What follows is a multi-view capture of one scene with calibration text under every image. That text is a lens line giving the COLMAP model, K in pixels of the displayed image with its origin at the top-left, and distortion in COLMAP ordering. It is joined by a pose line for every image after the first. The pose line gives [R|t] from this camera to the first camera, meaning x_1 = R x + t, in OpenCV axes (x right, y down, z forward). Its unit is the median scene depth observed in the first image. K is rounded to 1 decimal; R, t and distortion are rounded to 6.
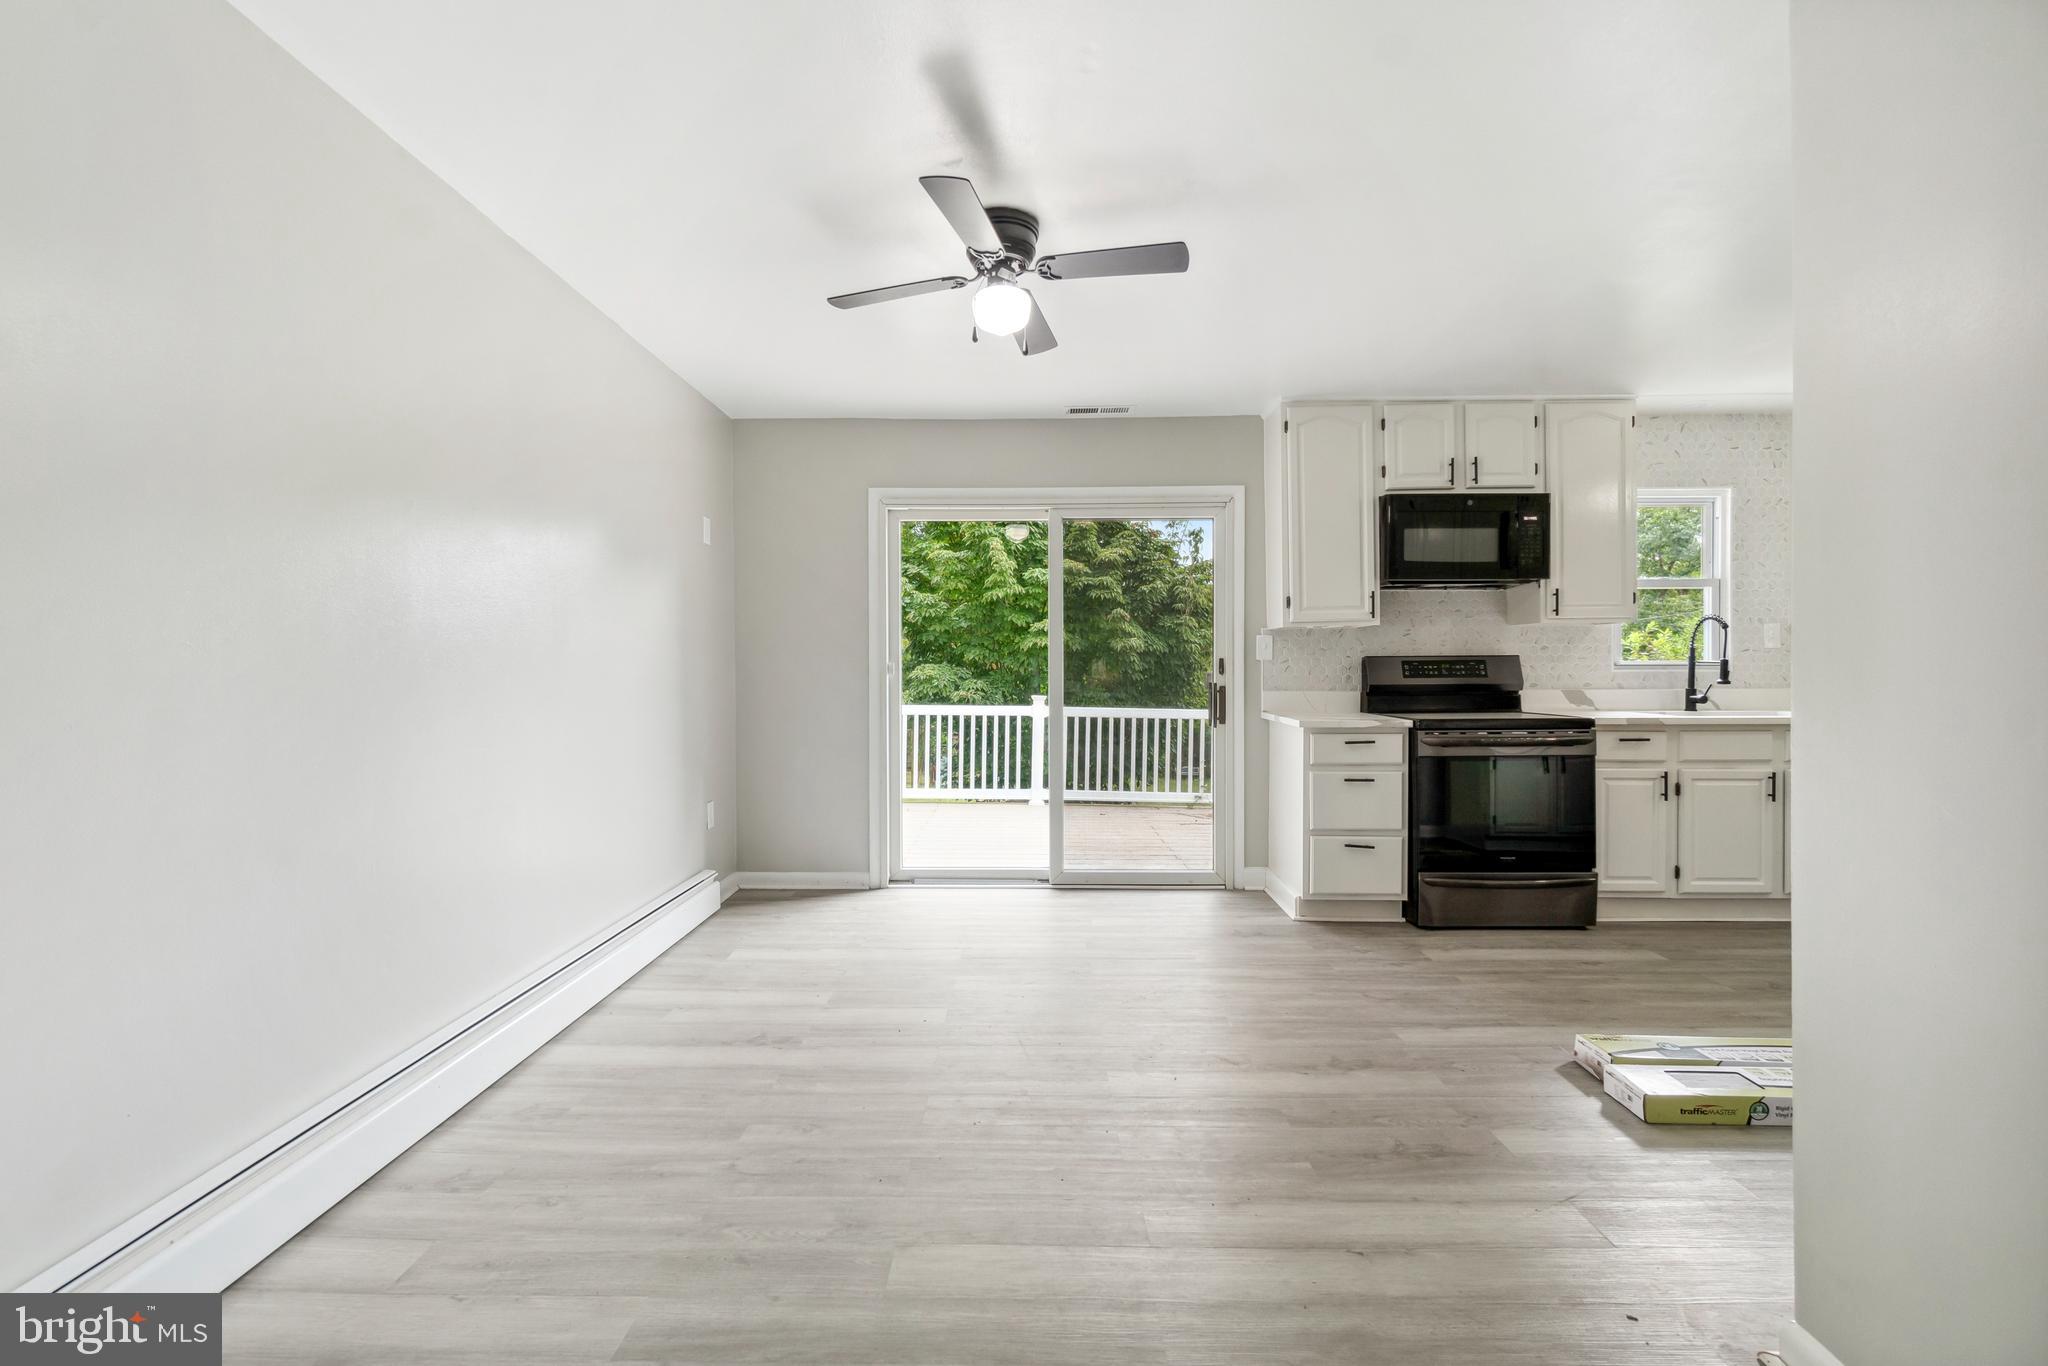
lens RADIAL K [[888.0, 0, 1017.3], [0, 888.0, 672.3], [0, 0, 1]] dist [-0.000294, -0.000496]
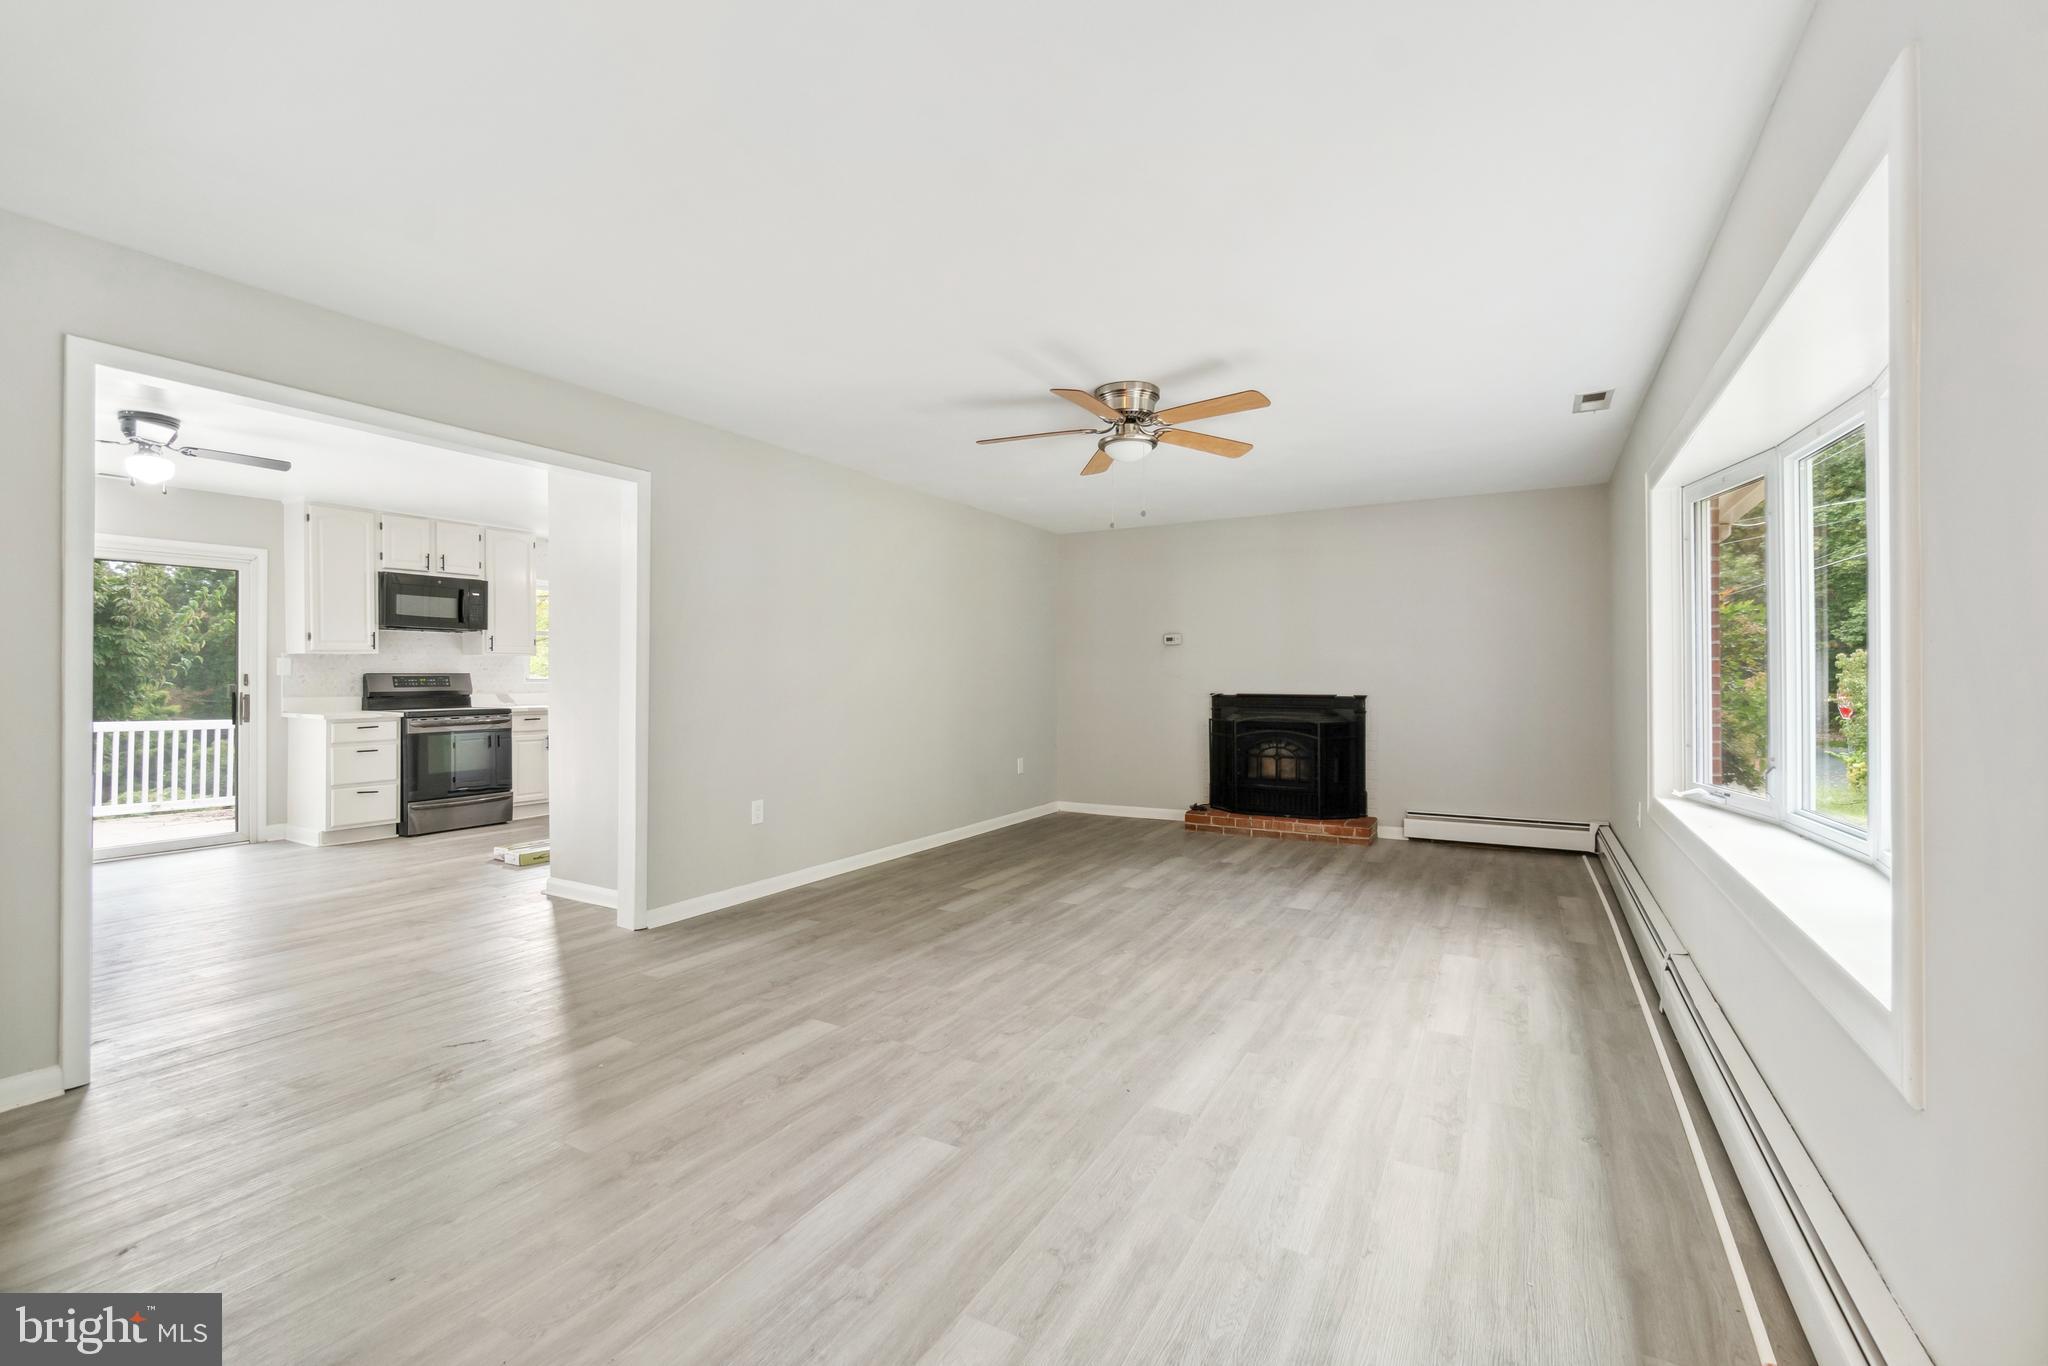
lens RADIAL K [[888.0, 0, 1017.3], [0, 888.0, 672.3], [0, 0, 1]] dist [-0.000294, -0.000496]
pose [[0.485002, 0.005845, 0.874493, -0.424715], [0.004371, 0.999949, -0.009107, -0.001177], [-0.874502, 0.008240, 0.484952, -0.764185]]
